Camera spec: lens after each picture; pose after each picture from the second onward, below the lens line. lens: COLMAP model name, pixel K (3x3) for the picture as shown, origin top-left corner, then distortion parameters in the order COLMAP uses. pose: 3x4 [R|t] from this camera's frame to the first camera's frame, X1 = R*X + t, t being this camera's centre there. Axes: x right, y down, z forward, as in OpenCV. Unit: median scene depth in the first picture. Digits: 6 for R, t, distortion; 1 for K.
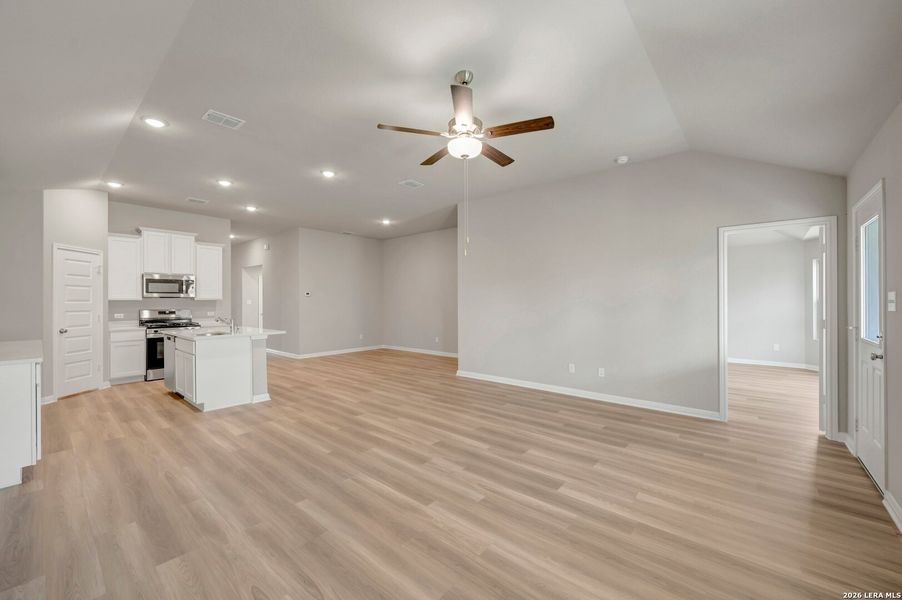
lens RADIAL K [[356.4, 0, 453.1], [0, 356.4, 303.2], [0, 0, 1]] dist [-0.000654, -0.000548]
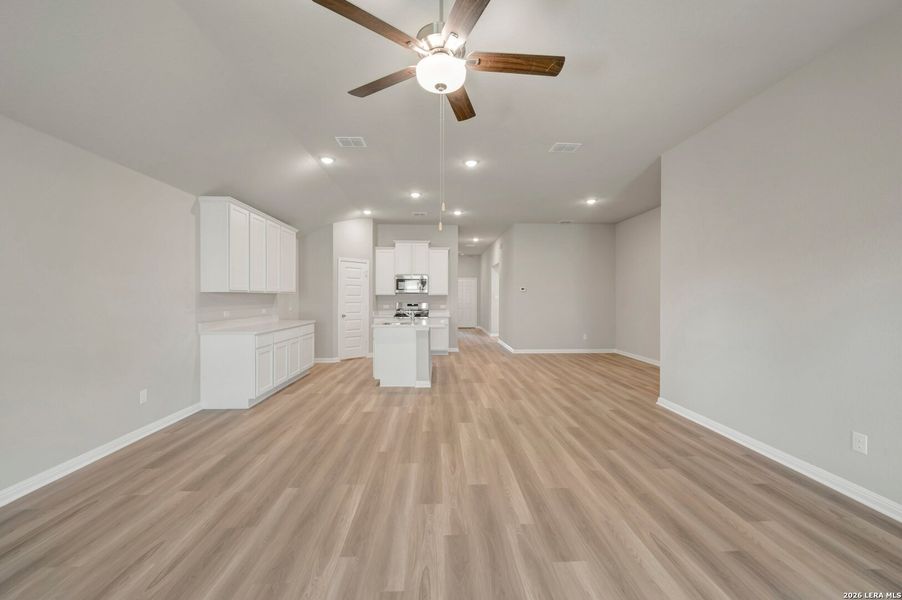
lens RADIAL K [[356.4, 0, 451.4], [0, 356.4, 300.4], [0, 0, 1]] dist [-0.000654, -0.000548]
pose [[0.683870, 0.011620, -0.729512, 0.317197], [-0.008160, 0.999932, 0.008278, -0.002561], [0.729559, 0.000292, 0.683918, 0.307776]]
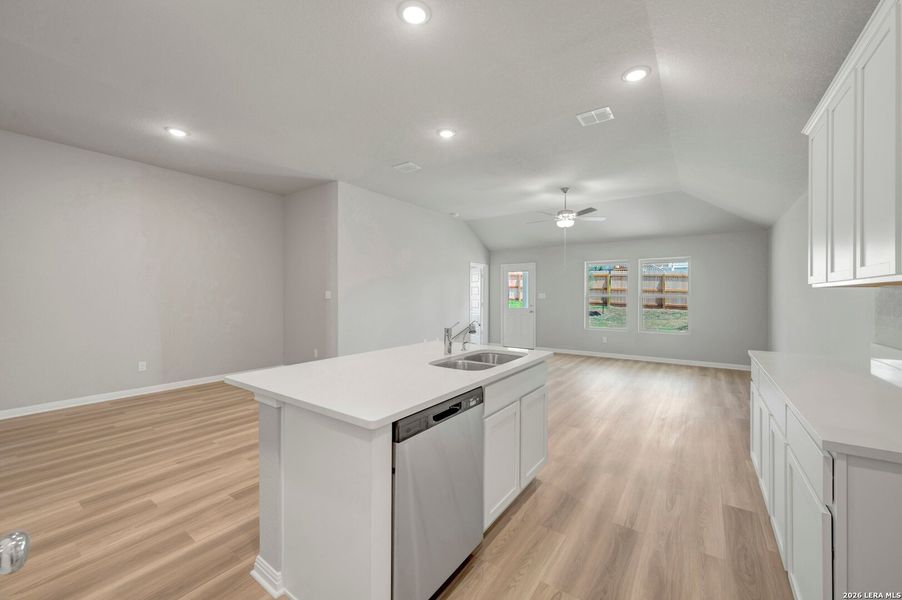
lens RADIAL K [[356.4, 0, 452.9], [0, 356.4, 299.4], [0, 0, 1]] dist [-0.000654, -0.000548]
pose [[-0.097930, -0.006495, 0.995172, -1.148126], [0.005276, 0.999961, 0.007045, -0.000516], [-0.995179, 0.005941, -0.097892, 1.068602]]
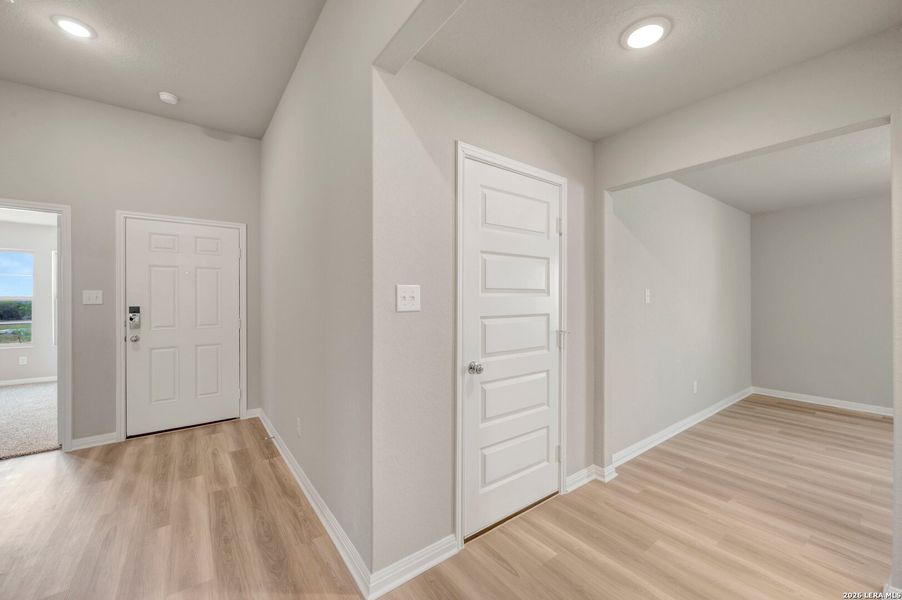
lens RADIAL K [[356.4, 0, 445.8], [0, 356.4, 295.4], [0, 0, 1]] dist [-0.000654, -0.000548]
pose [[0.973298, 0.000578, -0.229545, -1.184531], [-0.002581, 0.999961, -0.008429, -0.006172], [0.229531, 0.008797, 0.973262, 1.928558]]
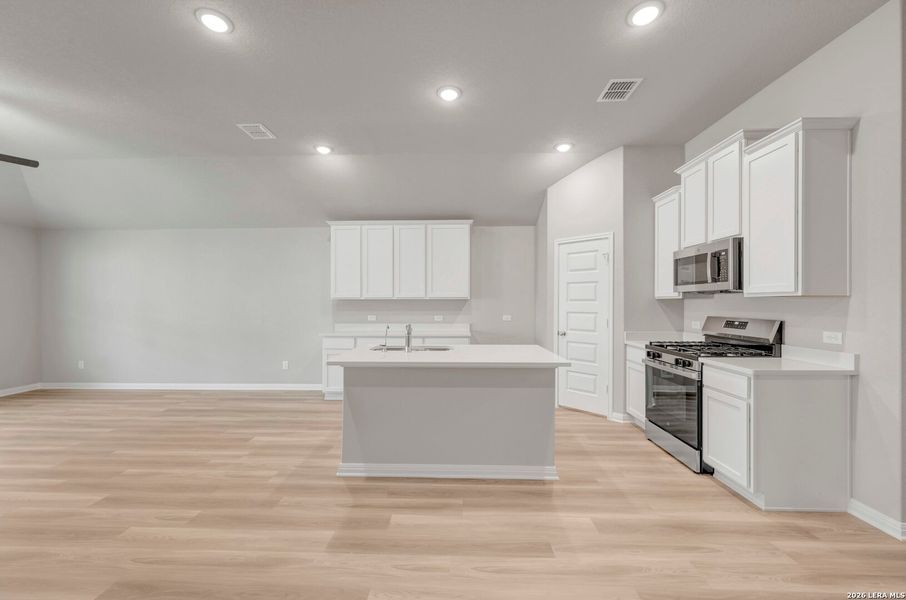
lens RADIAL K [[358.1, 0, 448.3], [0, 358.1, 304.8], [0, 0, 1]] dist [-0.003222, 0.000215]
pose [[-0.779930, 0.010462, -0.625779, -0.298822], [0.002271, 0.999901, 0.013886, -0.009410], [0.625863, 0.009408, -0.779877, 1.558055]]
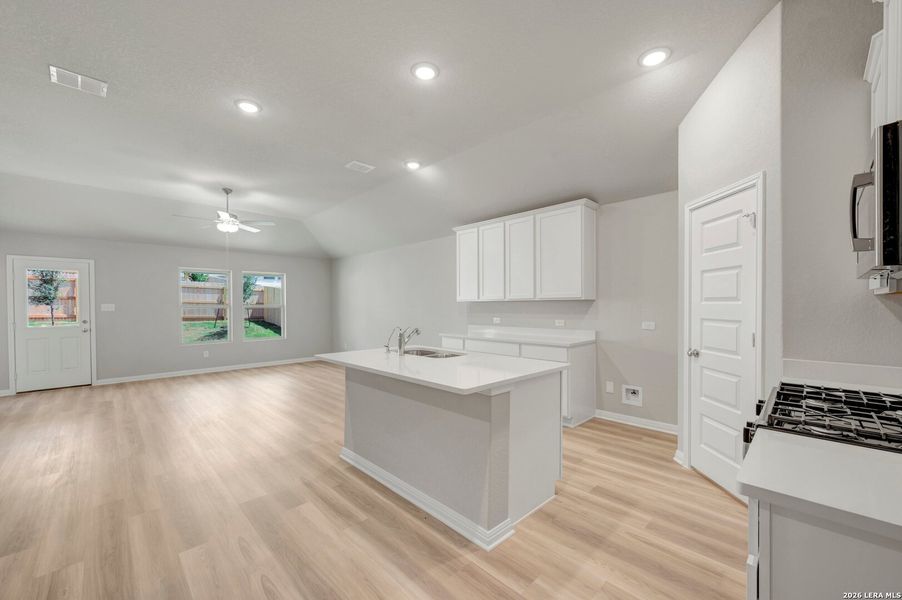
lens RADIAL K [[356.4, 0, 453.7], [0, 356.4, 312.0], [0, 0, 1]] dist [-0.000654, -0.000548]
pose [[-0.996479, 0.008314, 0.083431, -0.775975], [0.010377, 0.999650, 0.024327, -0.005764], [-0.083200, 0.025107, -0.996217, 1.625419]]
